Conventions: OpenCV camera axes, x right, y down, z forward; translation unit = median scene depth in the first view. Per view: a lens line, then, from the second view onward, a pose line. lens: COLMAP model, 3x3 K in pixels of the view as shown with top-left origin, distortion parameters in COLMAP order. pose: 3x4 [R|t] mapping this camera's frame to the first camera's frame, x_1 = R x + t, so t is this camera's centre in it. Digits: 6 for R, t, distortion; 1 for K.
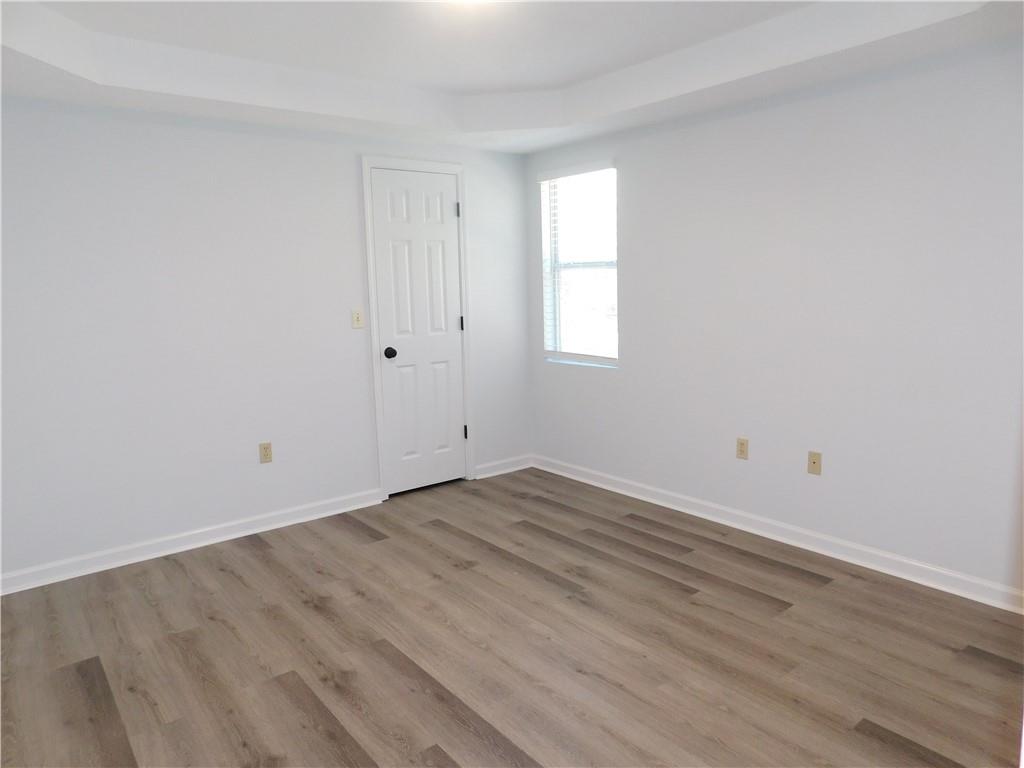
lens RADIAL K [[679.4, 0, 512.0], [0, 679.4, 384.0], [0, 0, 1]] dist [-0.063726, 0.048575]
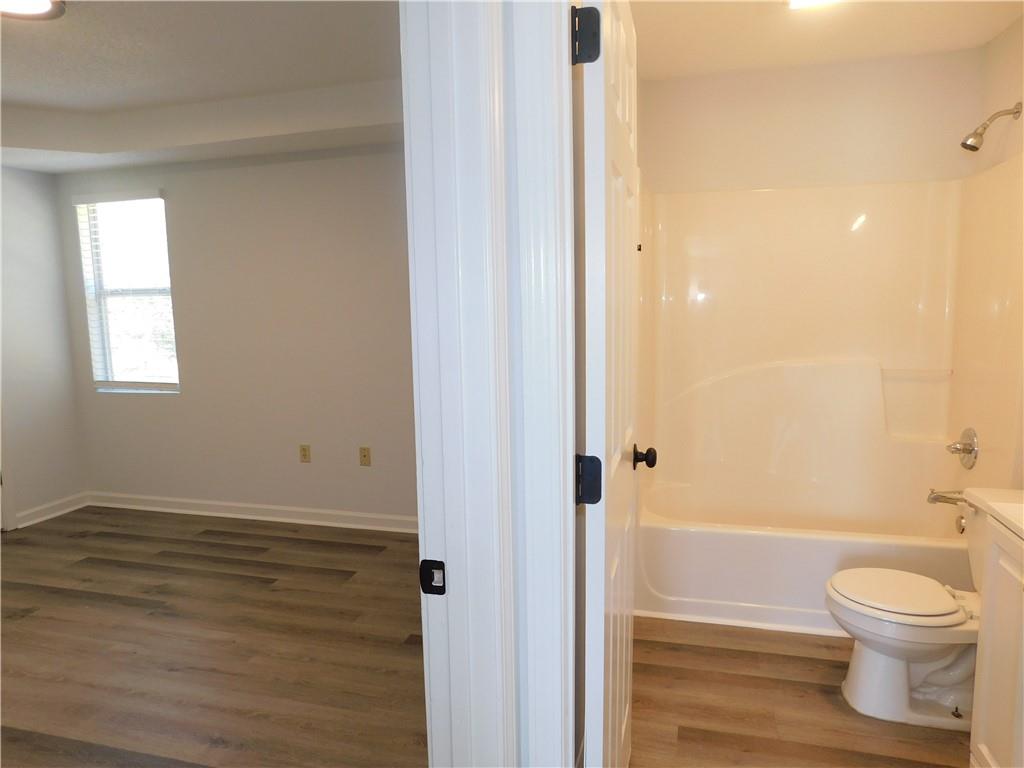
lens RADIAL K [[679.4, 0, 512.0], [0, 679.4, 384.0], [0, 0, 1]] dist [-0.063726, 0.048575]
pose [[0.808724, -0.067673, 0.584282, -0.036359], [0.089369, 0.995964, -0.008343, 0.021856], [-0.581359, 0.058964, 0.811508, -0.146709]]
